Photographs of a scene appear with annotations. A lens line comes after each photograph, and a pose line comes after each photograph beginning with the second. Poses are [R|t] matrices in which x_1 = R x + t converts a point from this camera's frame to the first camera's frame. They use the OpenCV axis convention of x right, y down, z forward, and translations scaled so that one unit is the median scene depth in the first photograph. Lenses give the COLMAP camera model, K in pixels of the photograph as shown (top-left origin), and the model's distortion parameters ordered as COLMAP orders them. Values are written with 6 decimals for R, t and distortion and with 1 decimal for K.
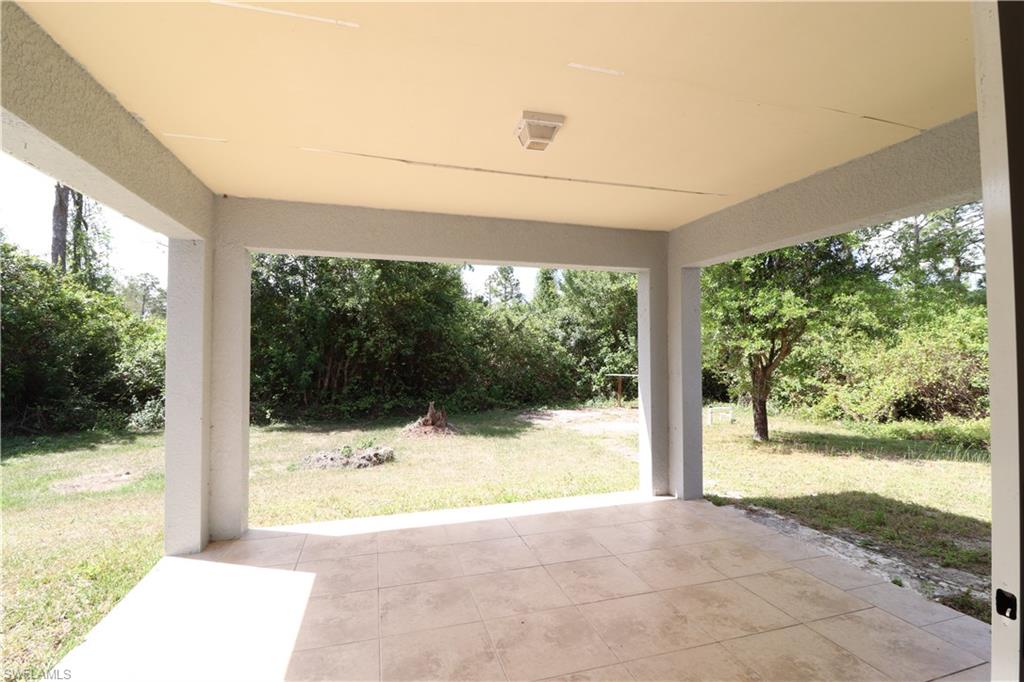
lens RADIAL K [[472.5, 0, 515.1], [0, 472.5, 338.0], [0, 0, 1]] dist [0.000415, -0.013398]
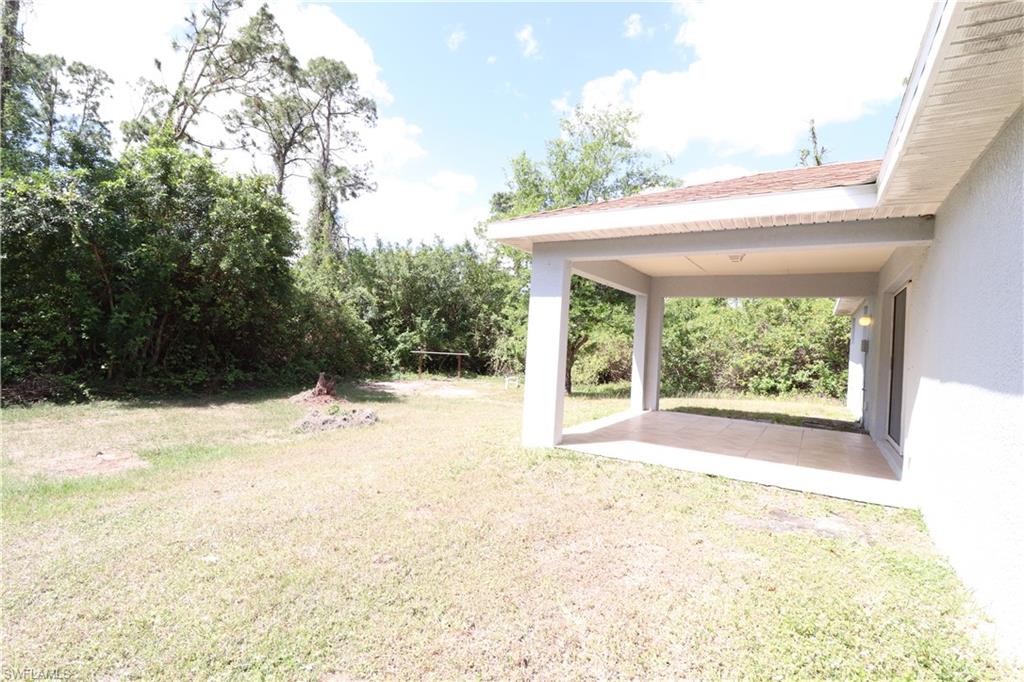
lens RADIAL K [[472.5, 0, 515.1], [0, 472.5, 338.0], [0, 0, 1]] dist [0.000415, -0.013398]
pose [[0.759991, 0.044341, 0.648420, -0.476881], [-0.070198, 0.997434, 0.014069, 0.014045], [-0.646132, -0.056210, 0.761153, -0.049689]]
